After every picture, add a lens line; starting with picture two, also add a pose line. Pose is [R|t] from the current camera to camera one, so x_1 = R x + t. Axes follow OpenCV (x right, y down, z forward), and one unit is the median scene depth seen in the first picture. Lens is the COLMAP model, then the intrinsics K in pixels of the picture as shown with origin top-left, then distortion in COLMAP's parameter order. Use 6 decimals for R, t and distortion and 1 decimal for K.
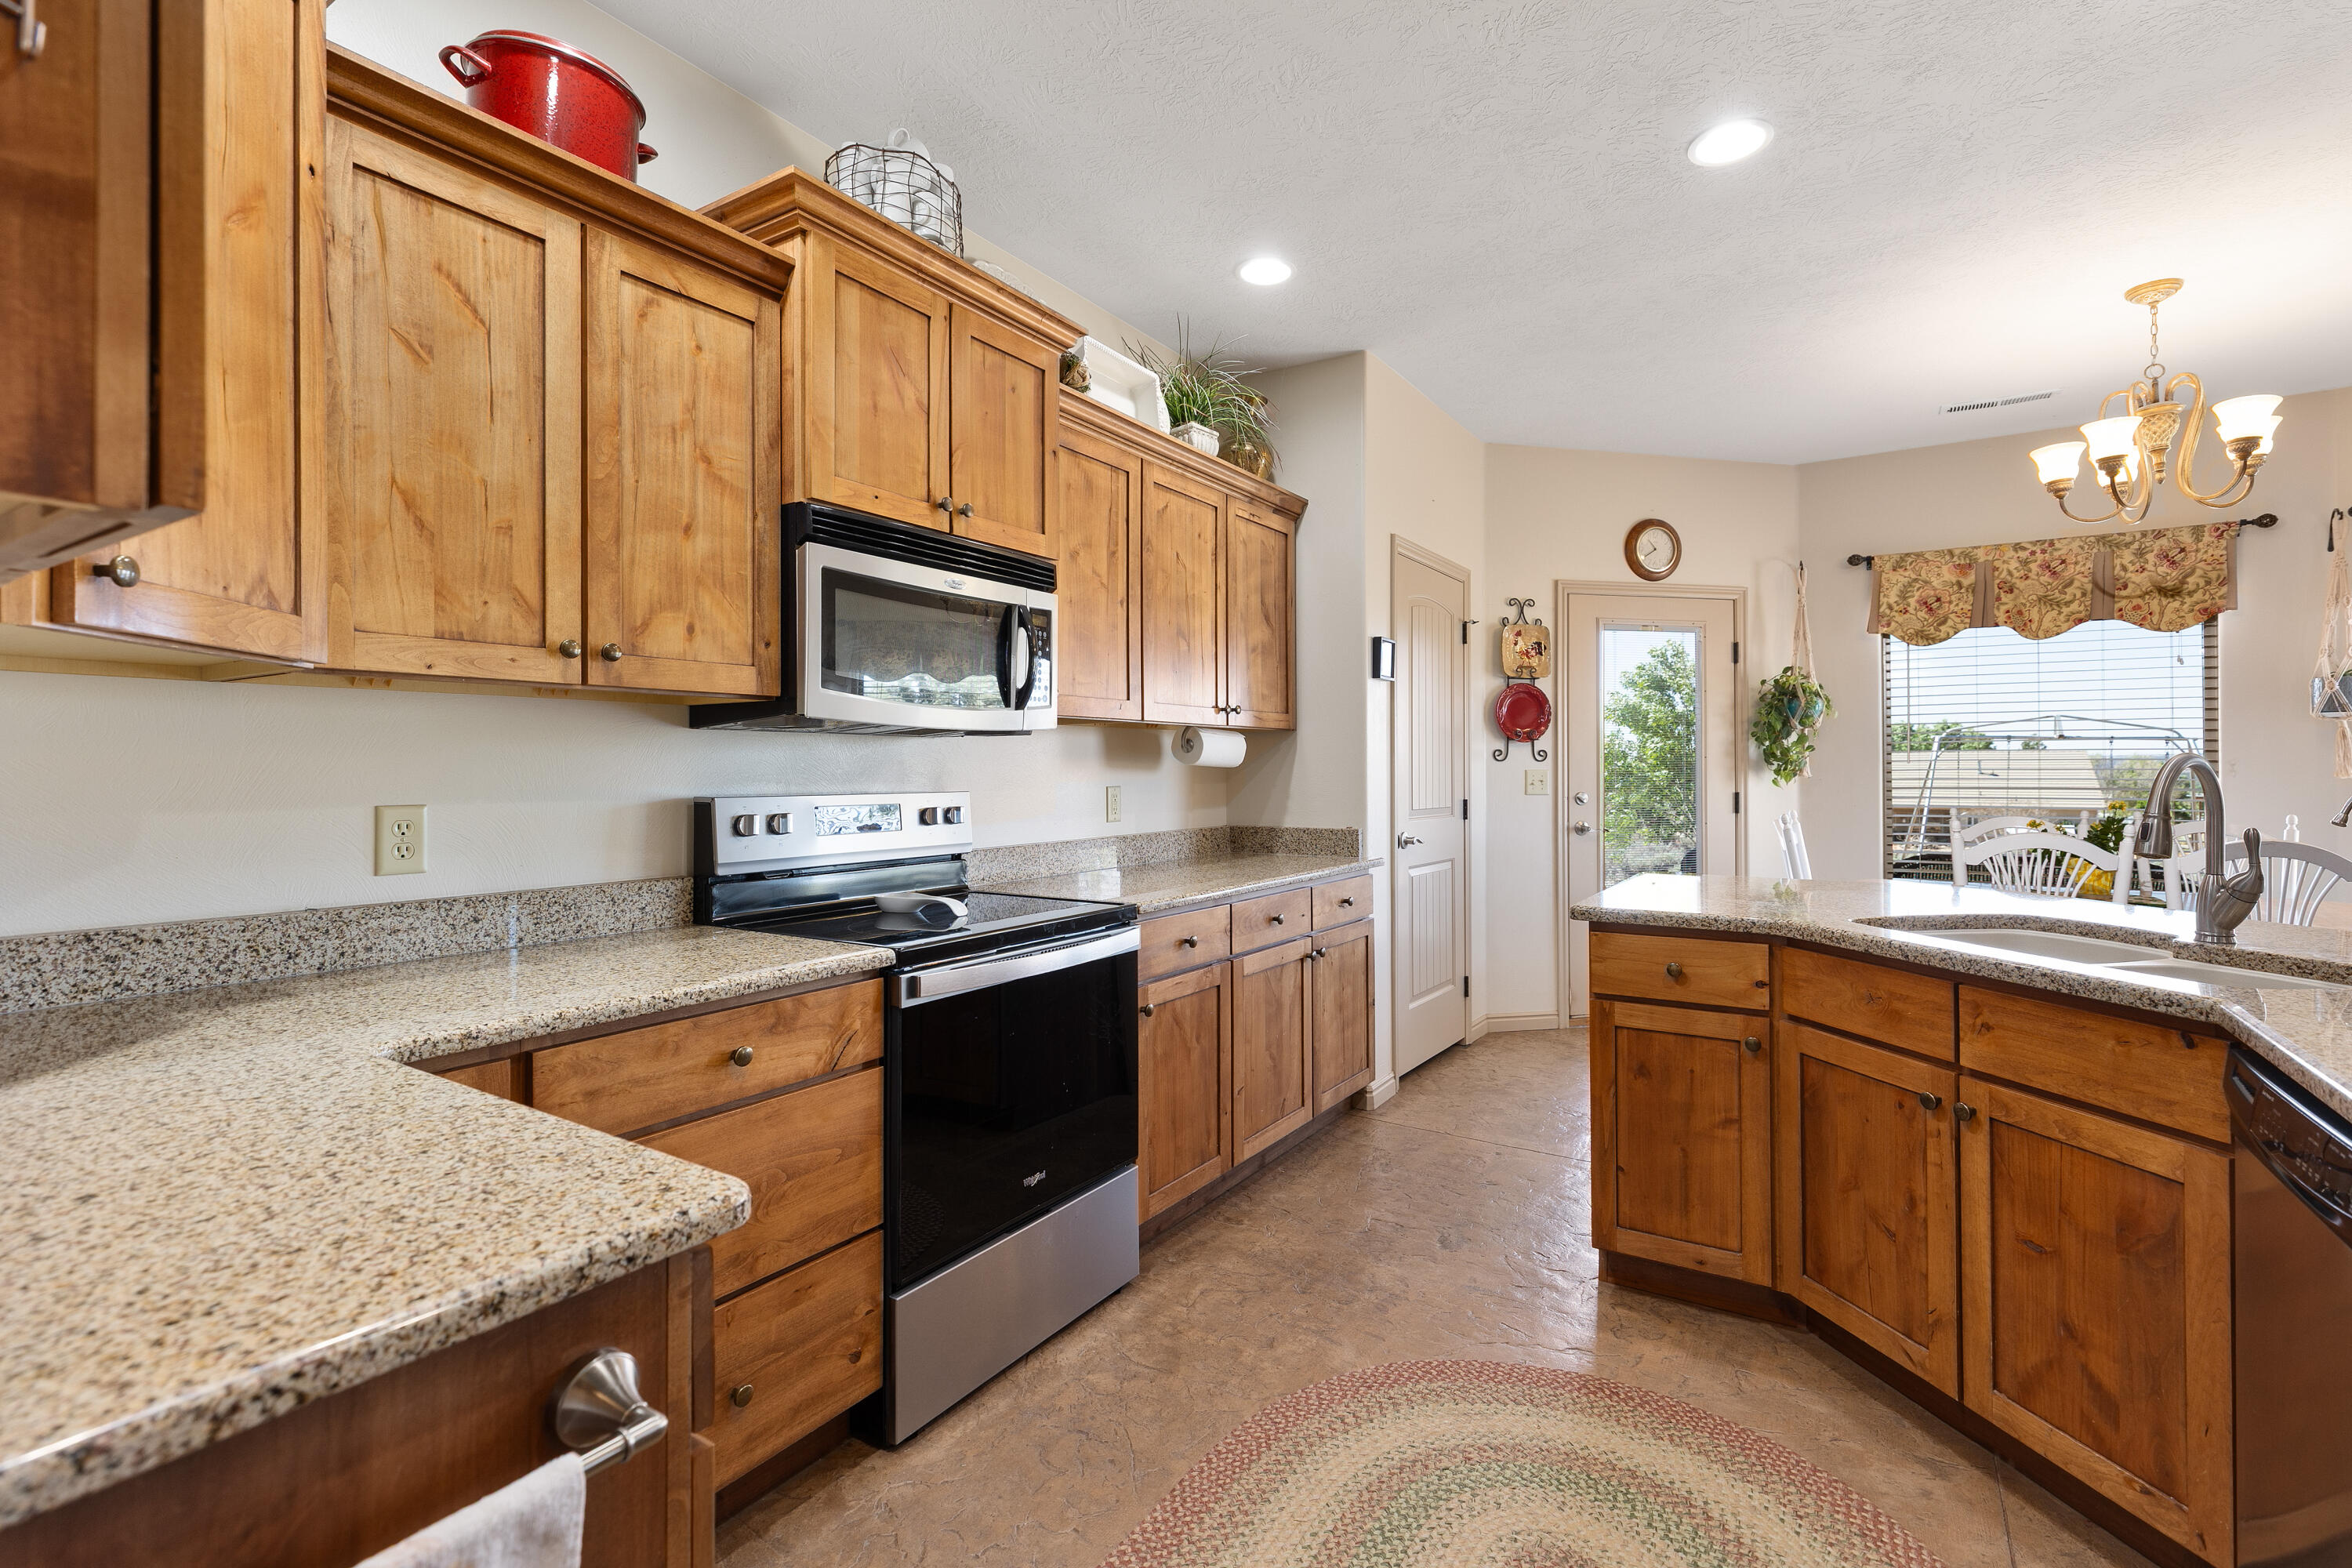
lens RADIAL K [[1057.6, 0, 1179.6], [0, 1057.6, 758.6], [0, 0, 1]] dist [-0.001124, -0.000328]
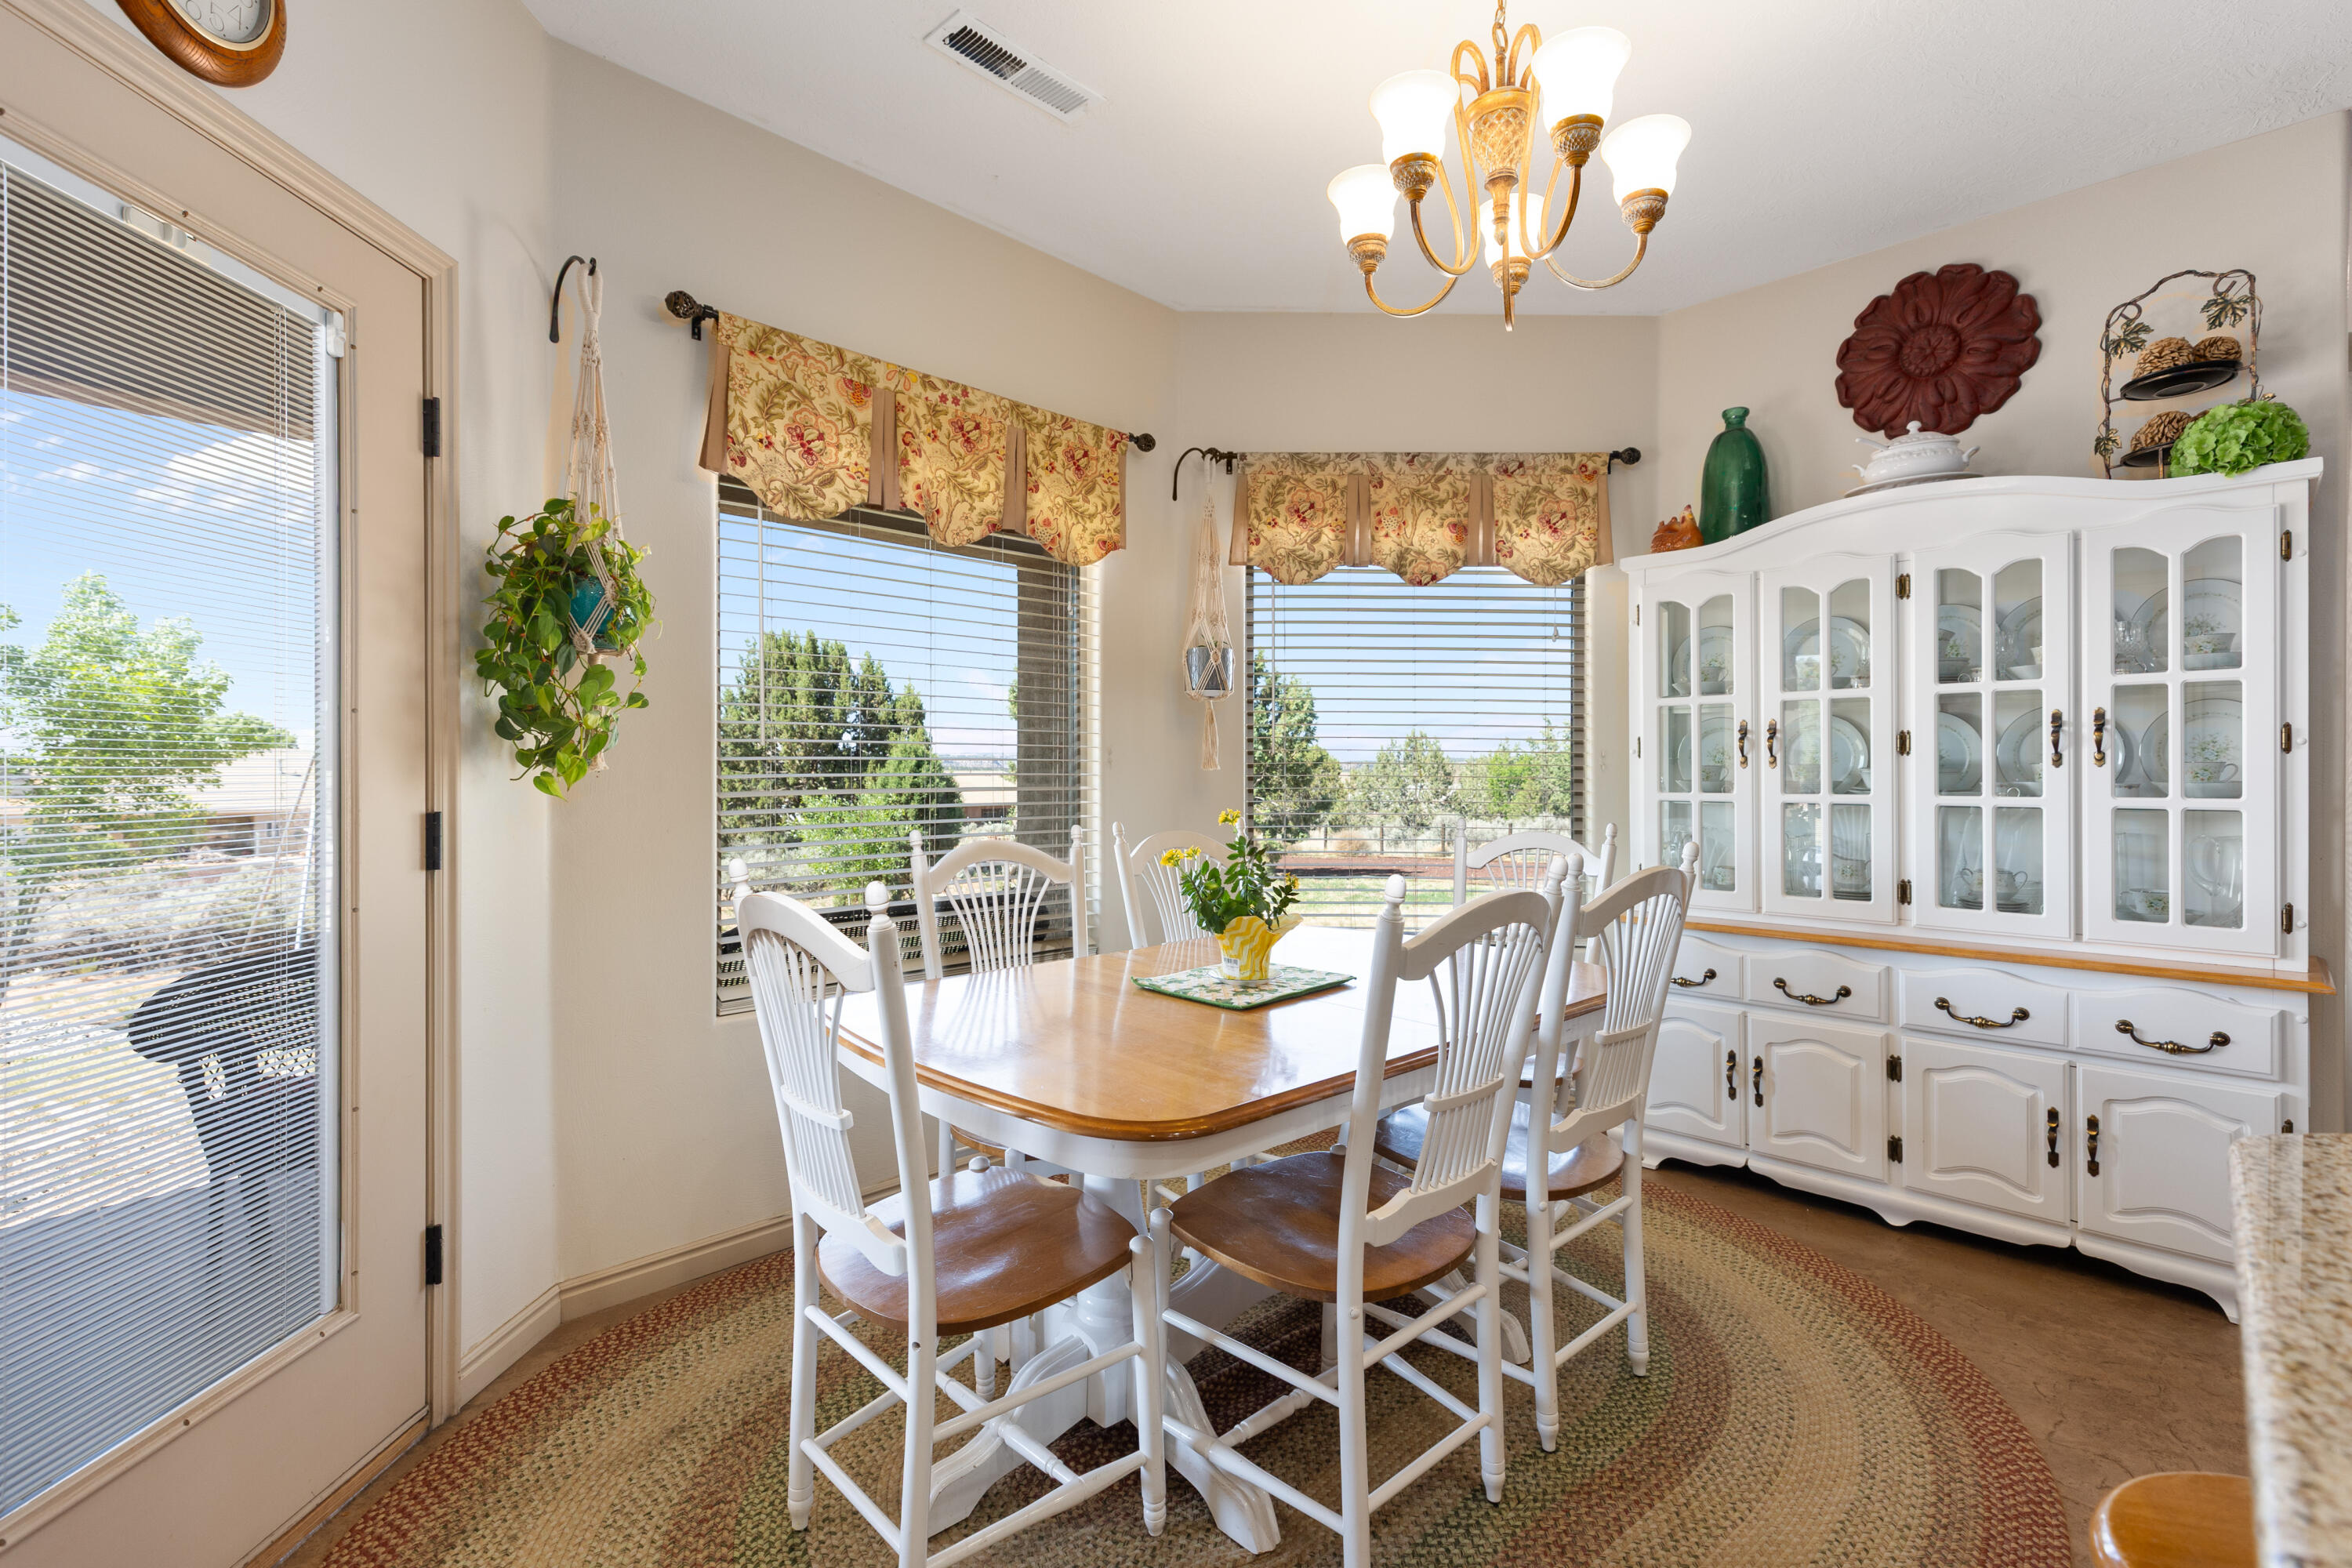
lens RADIAL K [[1017.2, 0, 1176.0], [0, 1017.2, 784.0], [0, 0, 1]] dist [-0.016286, 0.000036]
pose [[0.206917, -0.013982, 0.978258, 0.418044], [-0.012496, 0.999779, 0.016933, 0.022781], [-0.978279, -0.015728, 0.206697, 1.179897]]
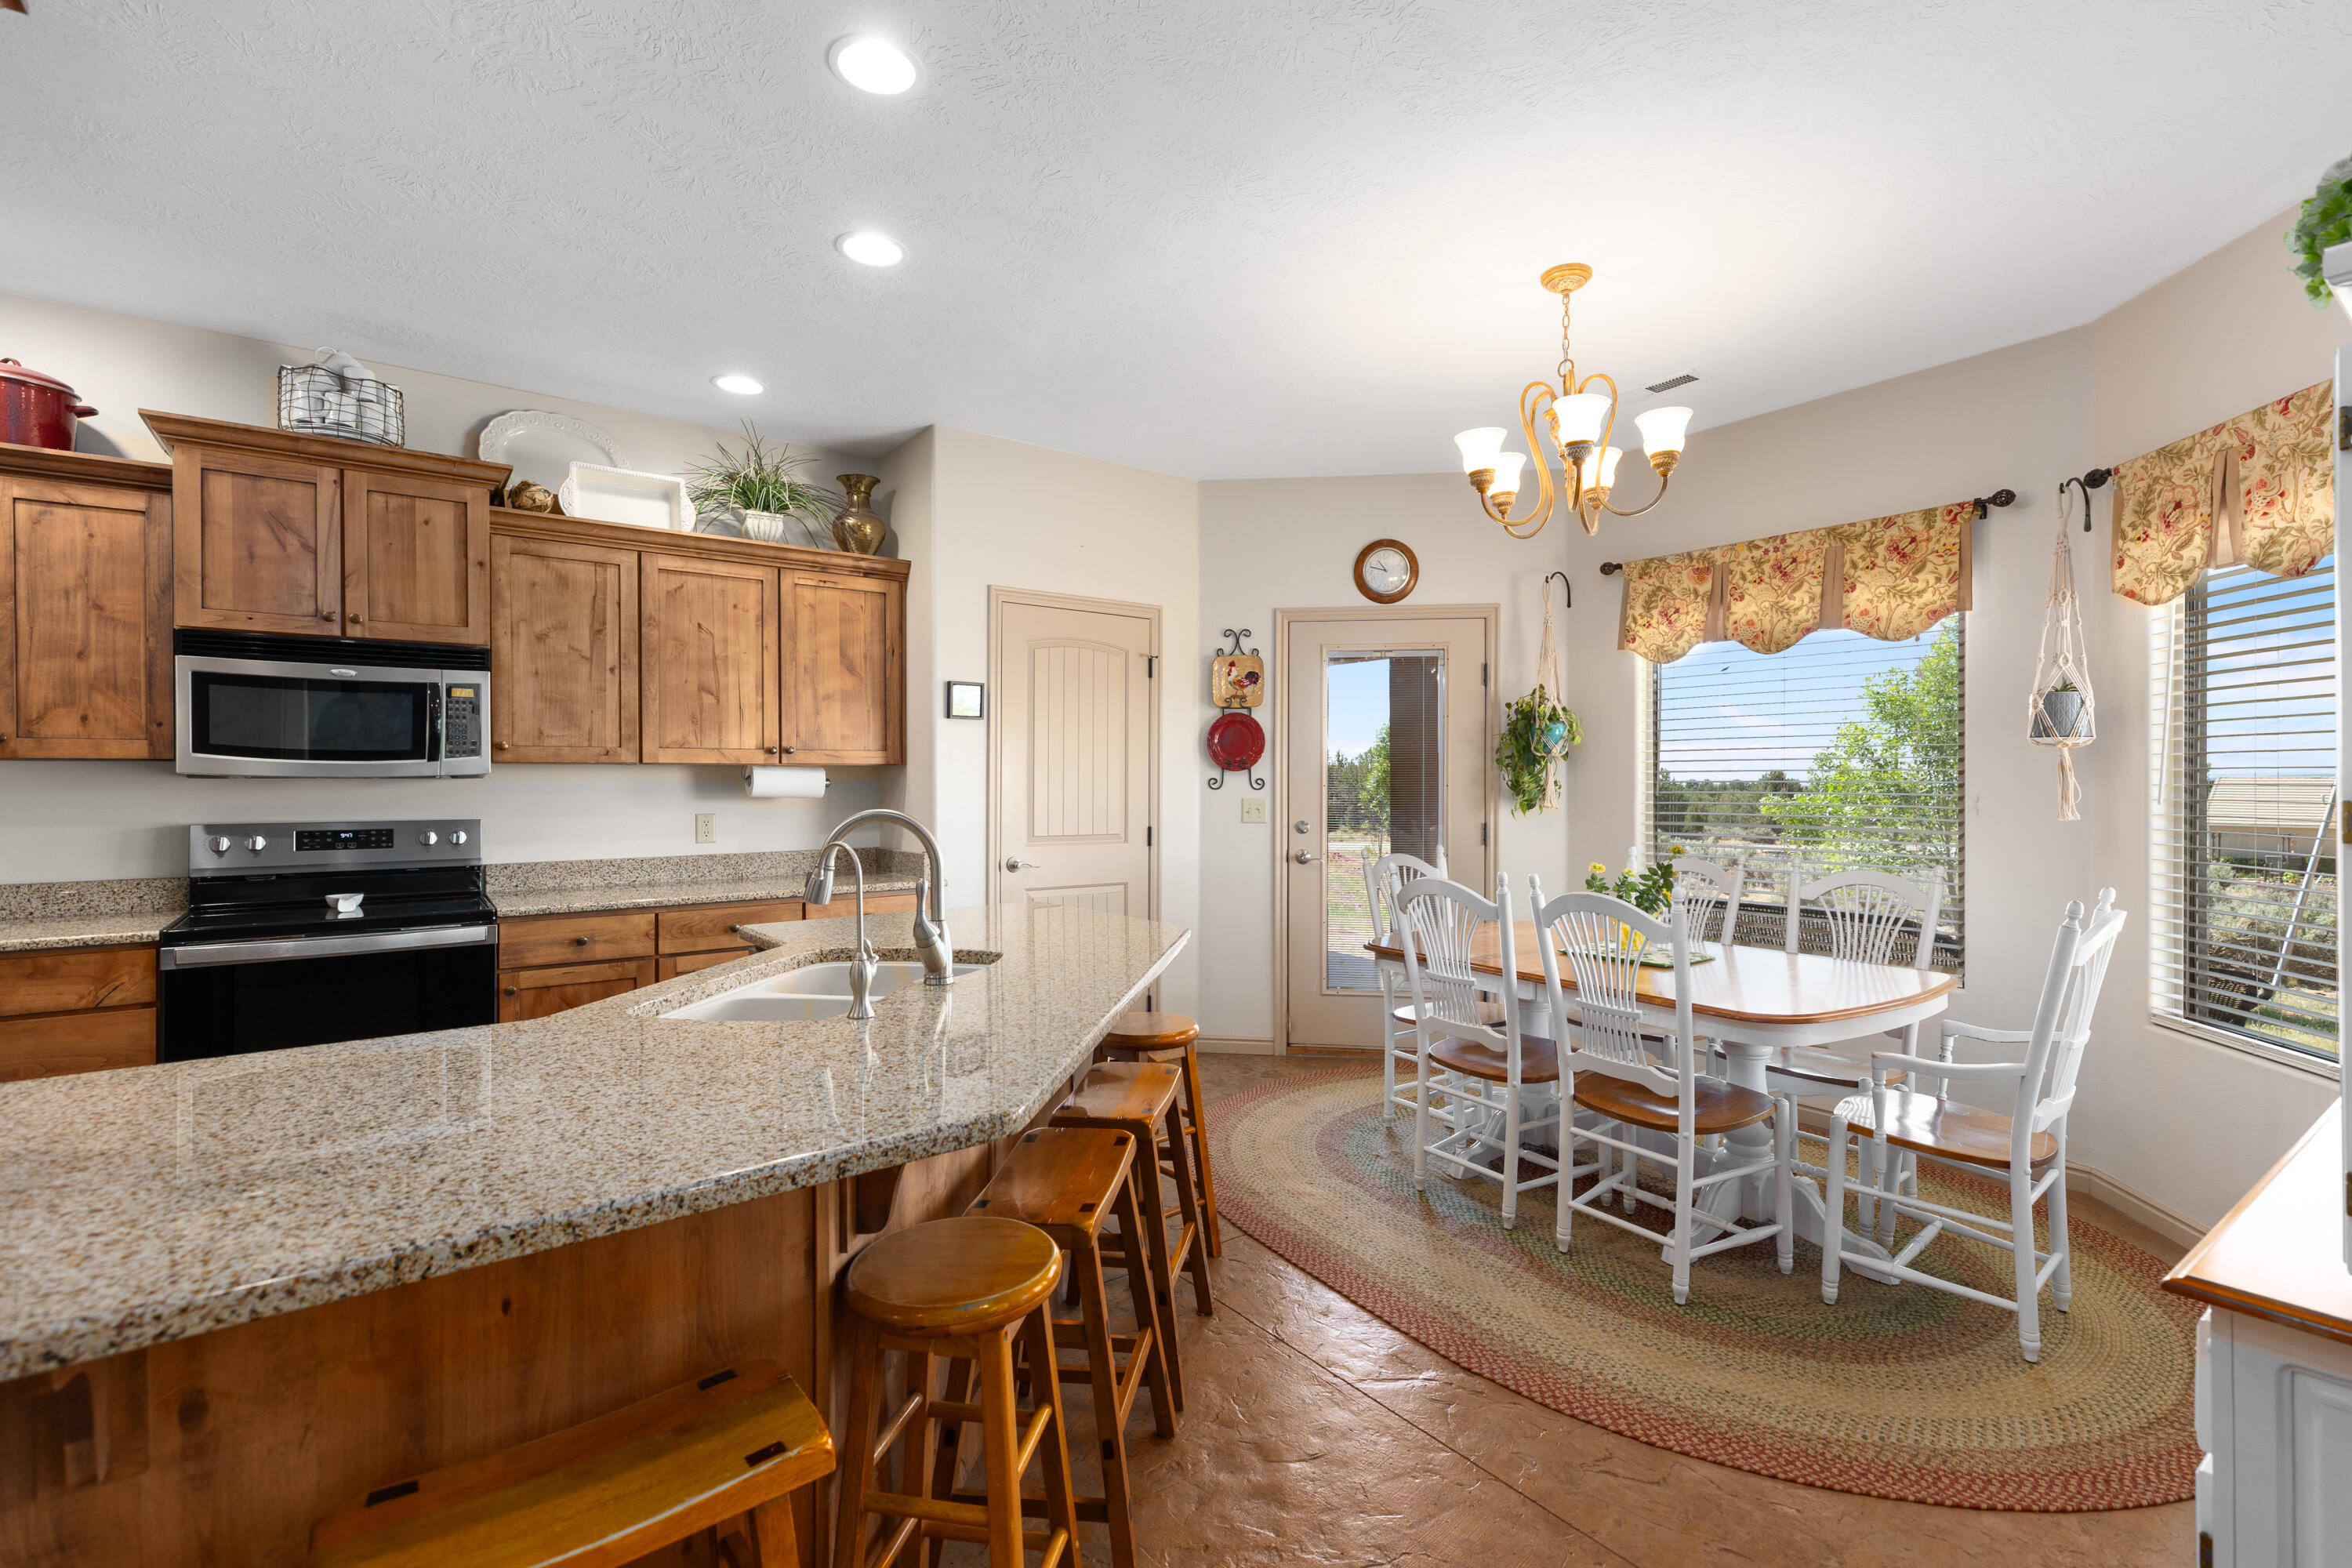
lens RADIAL K [[1059.2, 0, 1193.6], [0, 1059.2, 777.5], [0, 0, 1]] dist [0.005409, -0.000078]
pose [[0.942063, 0.001991, -0.335430, 1.041333], [0.001346, 0.999952, 0.009718, -0.031814], [0.335434, -0.009606, 0.942015, 0.046706]]
